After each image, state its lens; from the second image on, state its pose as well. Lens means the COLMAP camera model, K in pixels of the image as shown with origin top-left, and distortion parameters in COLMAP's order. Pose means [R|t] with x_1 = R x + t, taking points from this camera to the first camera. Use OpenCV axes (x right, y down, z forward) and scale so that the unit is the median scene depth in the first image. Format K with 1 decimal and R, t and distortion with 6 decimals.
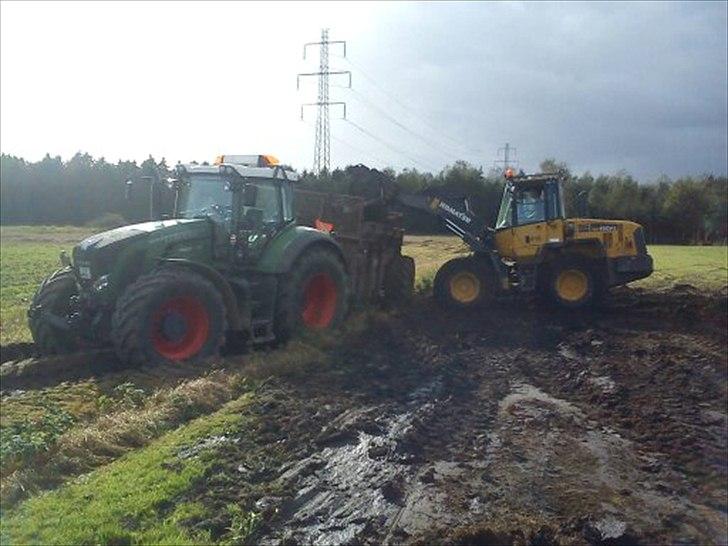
lens RADIAL K [[691.7, 0, 353.1], [0, 691.7, 271.0], [0, 0, 1]] dist [0.019794, 0.005309]
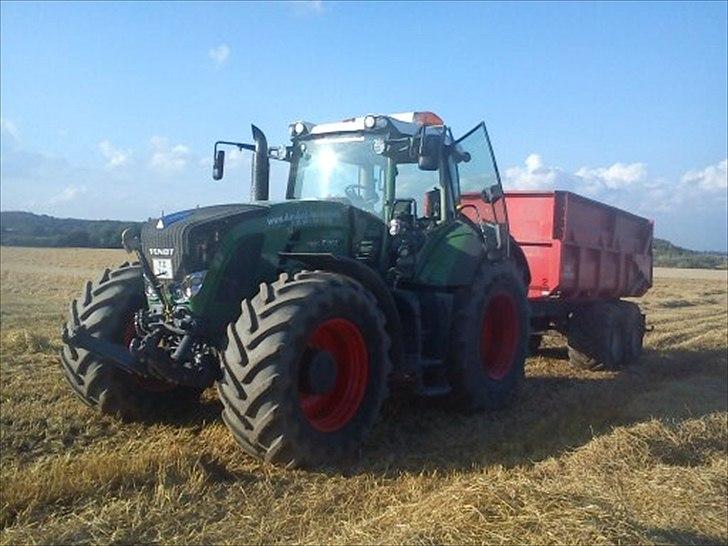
lens RADIAL K [[709.6, 0, 374.7], [0, 709.6, 273.7], [0, 0, 1]] dist [0.001319, 0.000726]
pose [[0.999945, 0.007393, -0.007466, -0.180414], [-0.008021, 0.996097, -0.087902, 0.051306], [0.006787, 0.087958, 0.996101, 0.360386]]
